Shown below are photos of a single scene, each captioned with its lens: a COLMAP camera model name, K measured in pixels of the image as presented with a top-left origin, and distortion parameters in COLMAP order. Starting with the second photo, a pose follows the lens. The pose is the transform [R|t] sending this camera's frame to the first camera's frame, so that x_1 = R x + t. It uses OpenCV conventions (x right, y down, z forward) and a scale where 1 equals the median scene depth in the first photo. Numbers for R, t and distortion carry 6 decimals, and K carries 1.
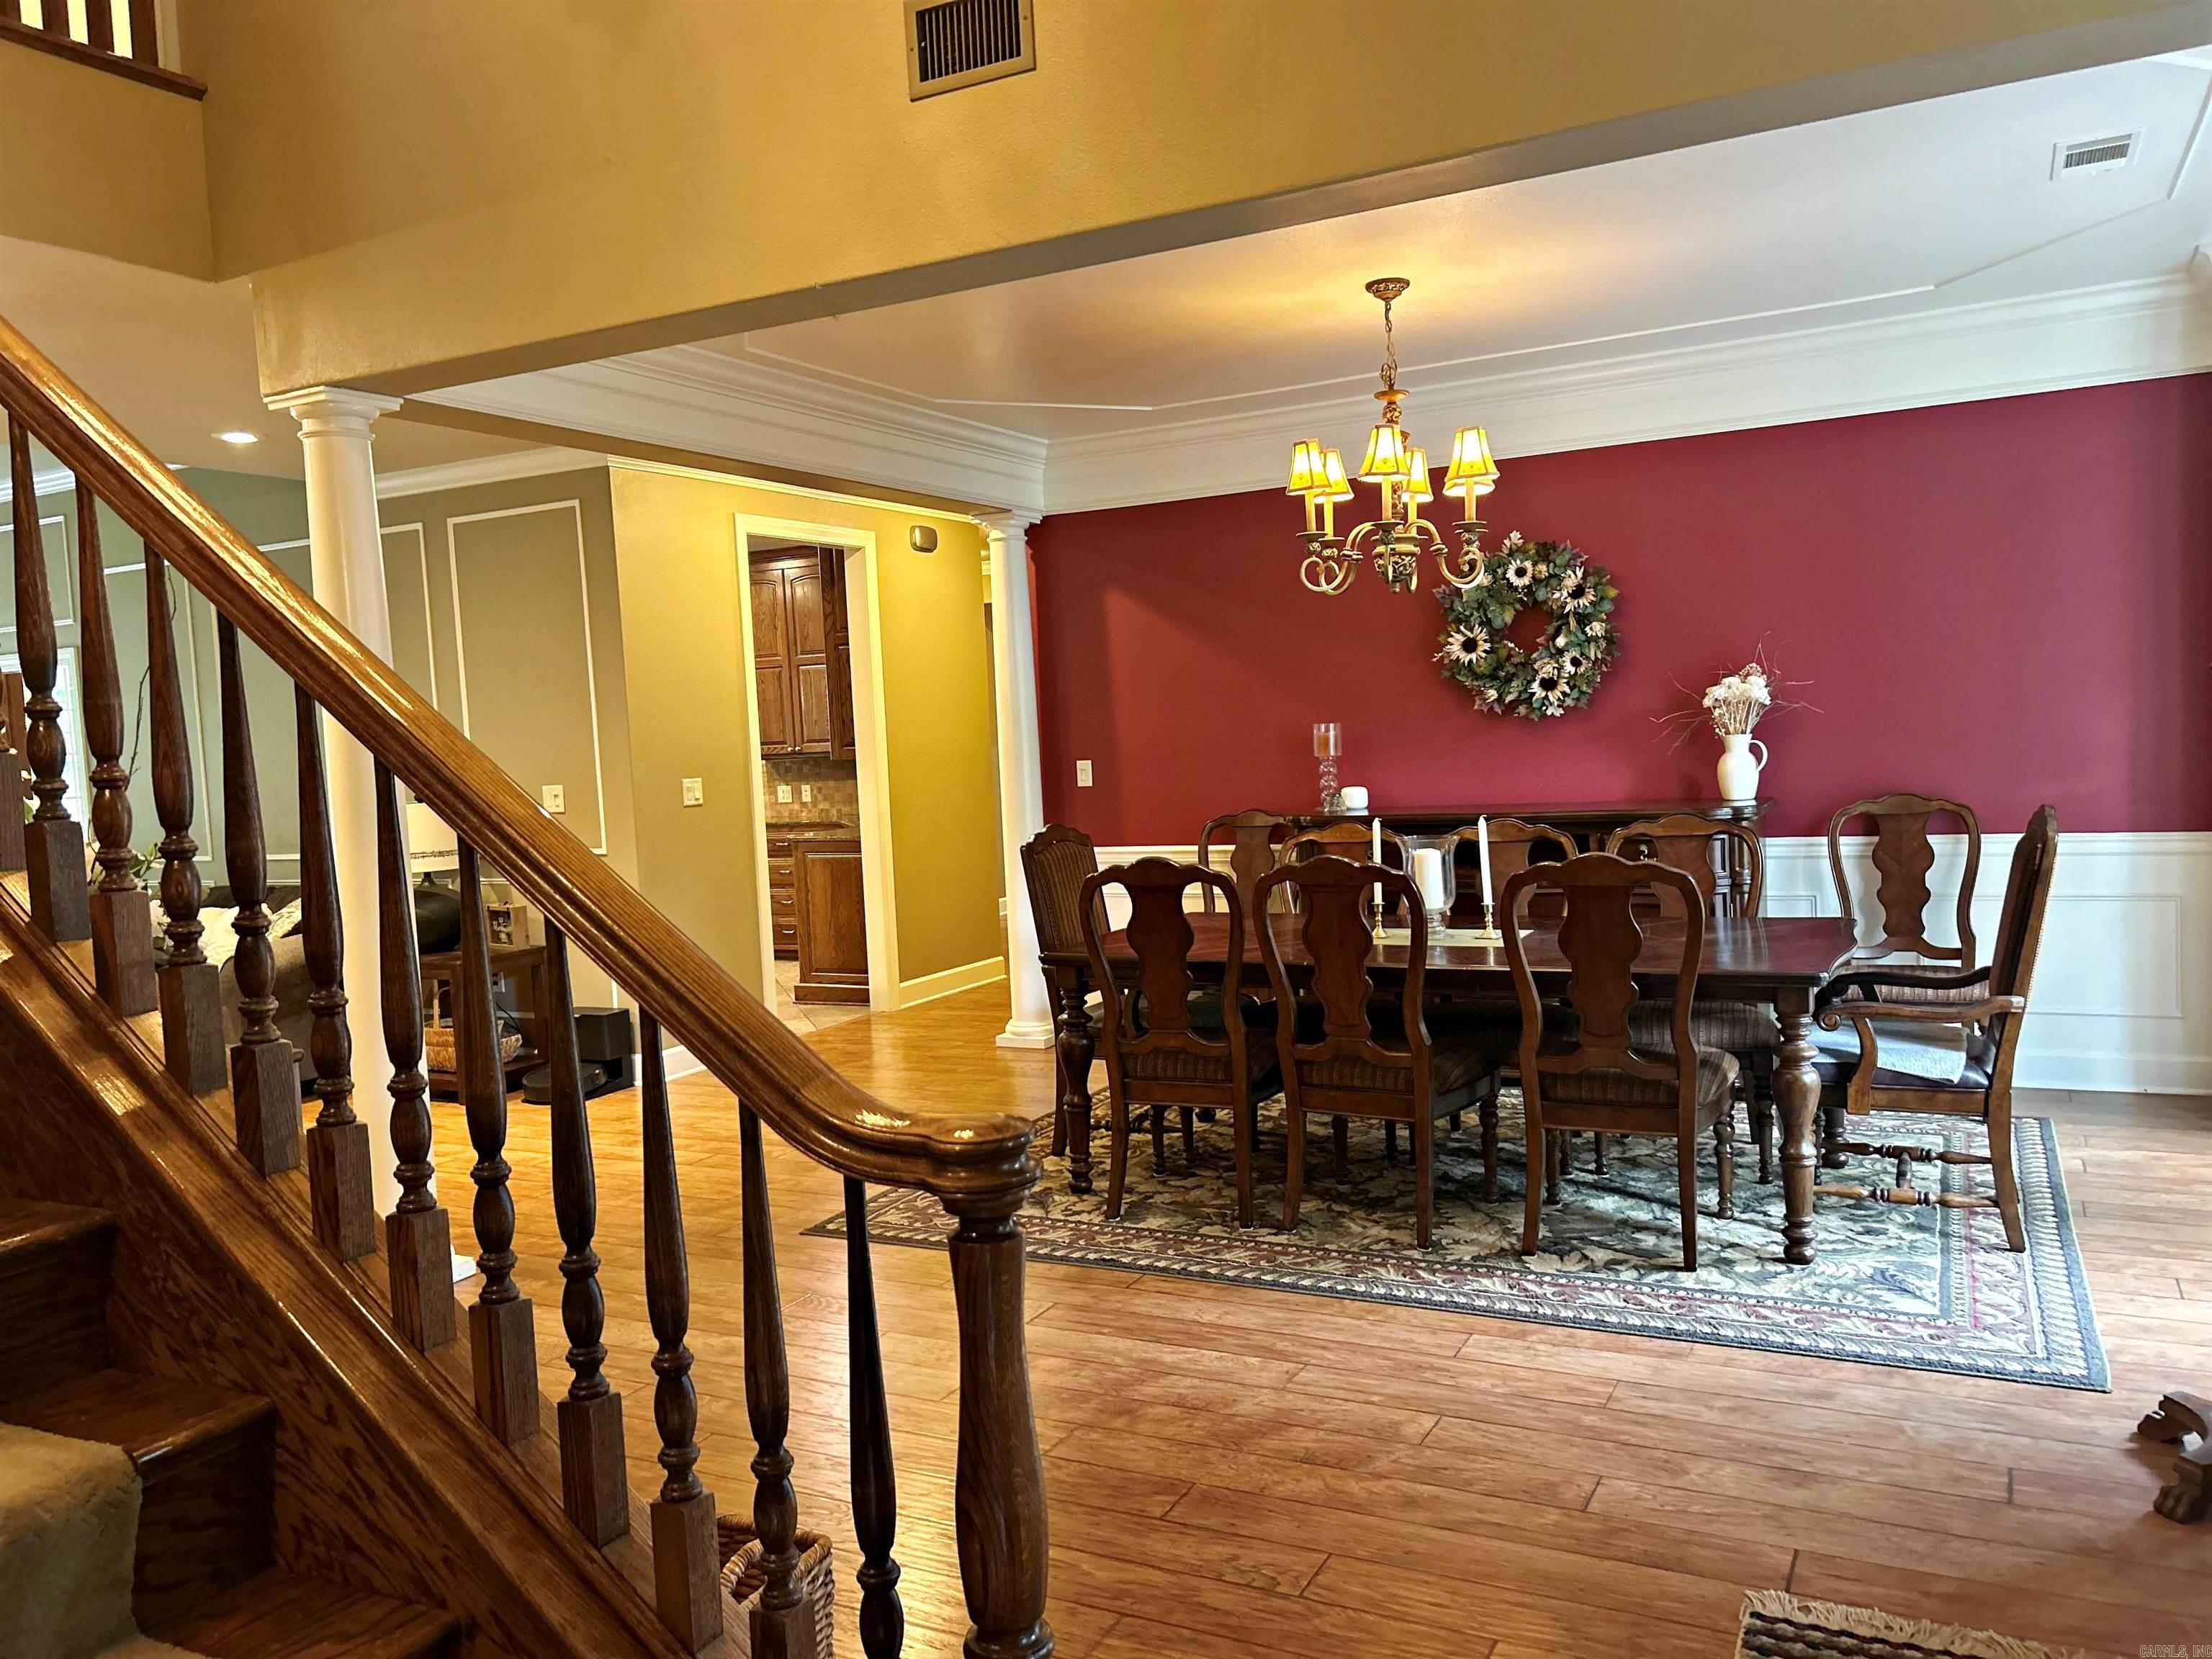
lens RADIAL K [[1660.0, 0, 1112.9], [0, 1660.0, 840.5], [0, 0, 1]] dist [0.071767, -0.081152]
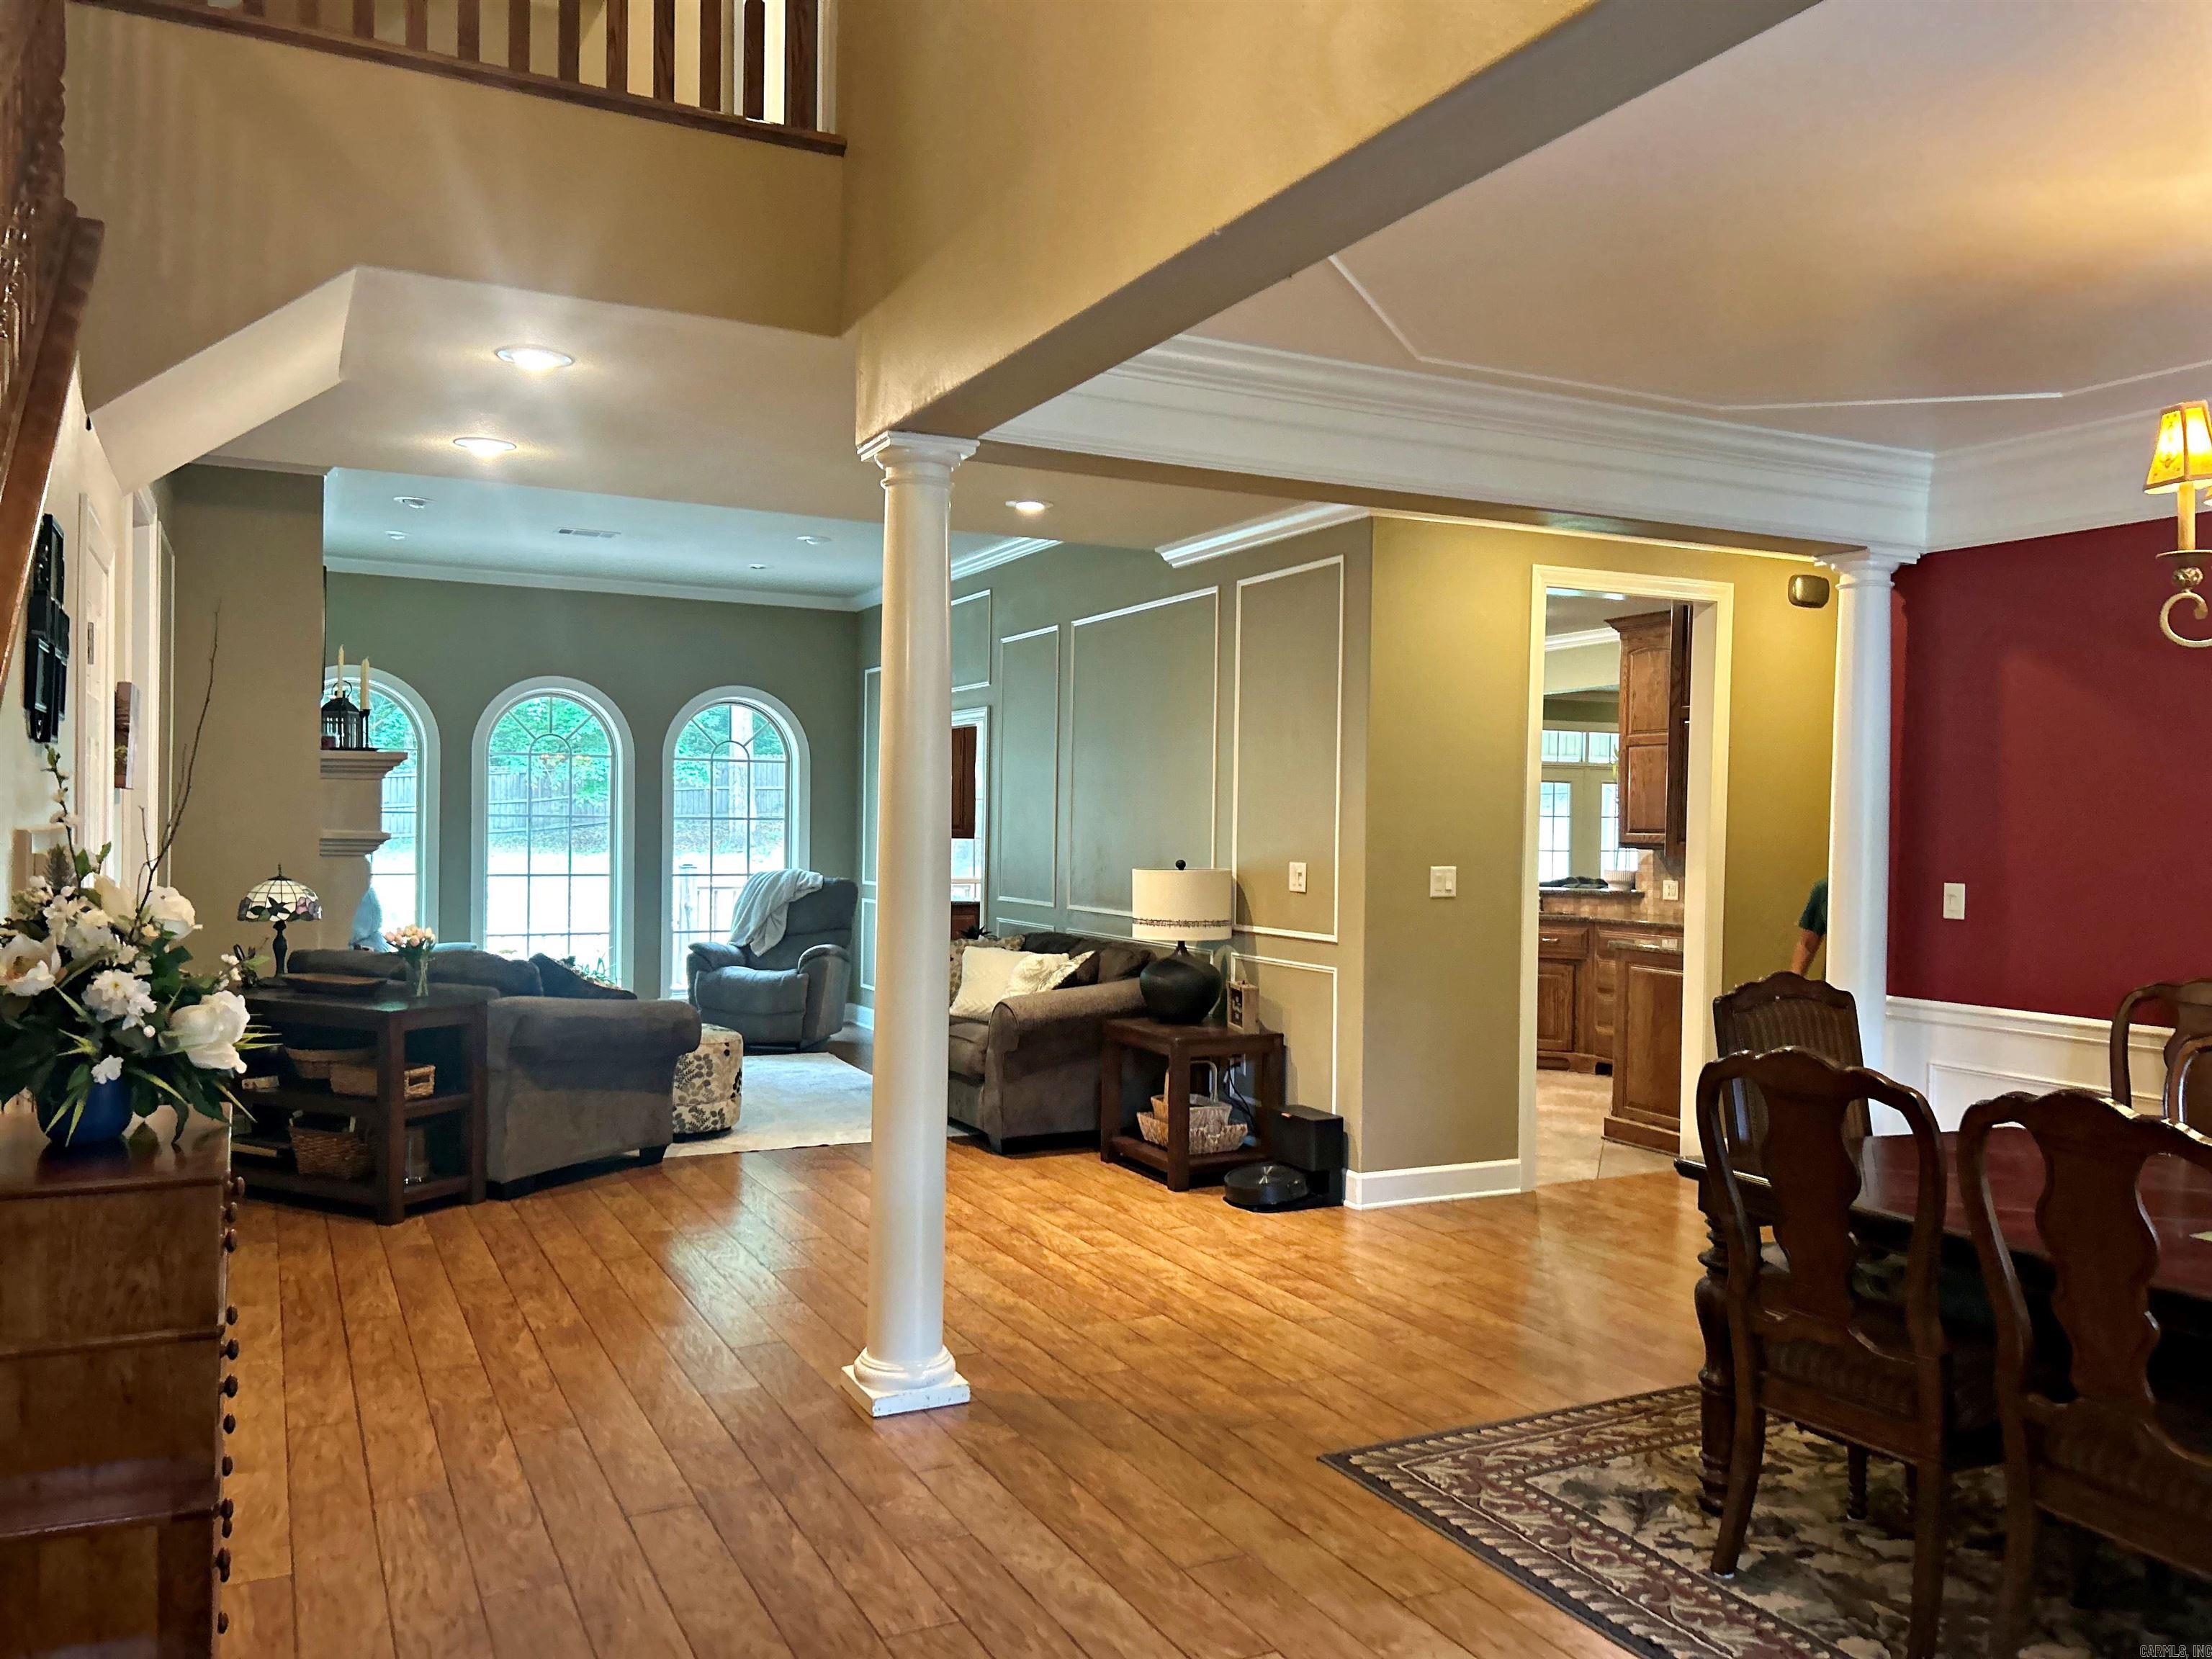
lens RADIAL K [[1660.0, 0, 1104.5], [0, 1660.0, 832.8], [0, 0, 1]] dist [0.071767, -0.081152]
pose [[0.807455, 0.067021, -0.586110, 0.125734], [-0.095355, 0.995288, -0.017557, -0.024319], [0.582172, 0.070065, 0.810041, 0.202631]]
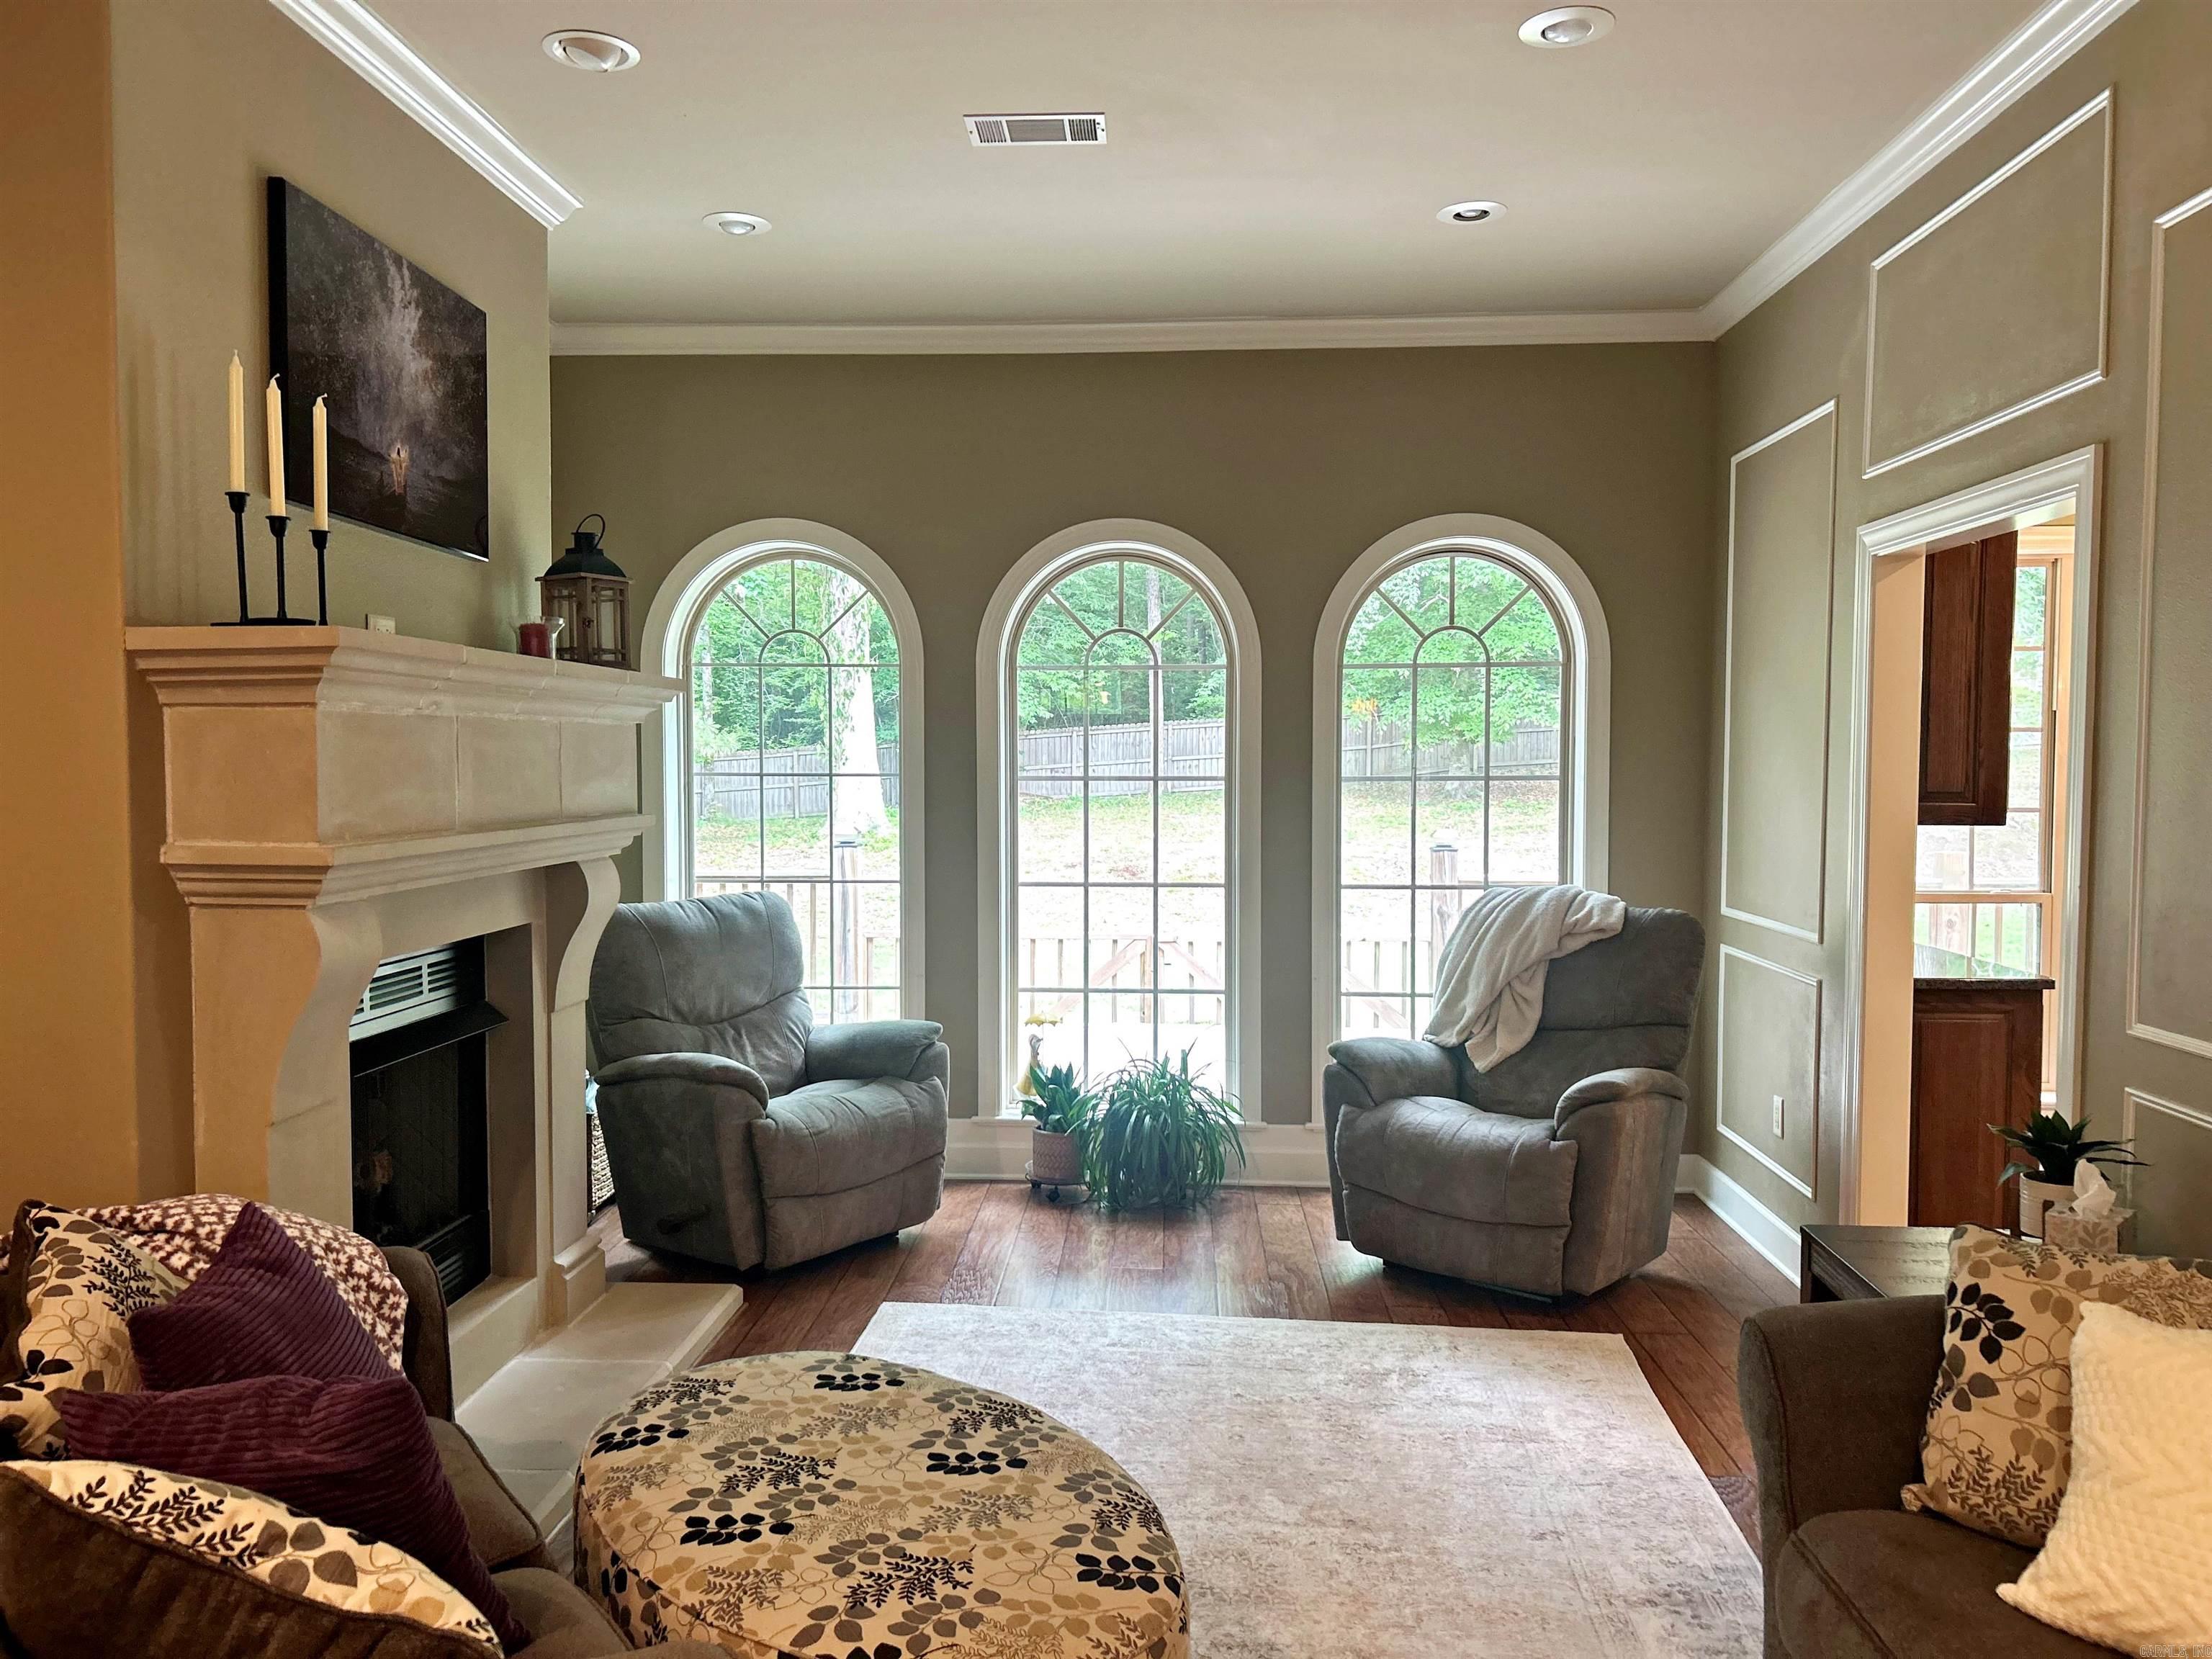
lens RADIAL K [[1660.0, 0, 1108.9], [0, 1660.0, 826.3], [0, 0, 1]] dist [0.071767, -0.081152]
pose [[0.410939, 0.090515, -0.907158, -0.459457], [-0.083724, 0.994601, 0.061313, -0.045070], [0.907810, 0.050755, 0.416299, 0.832336]]
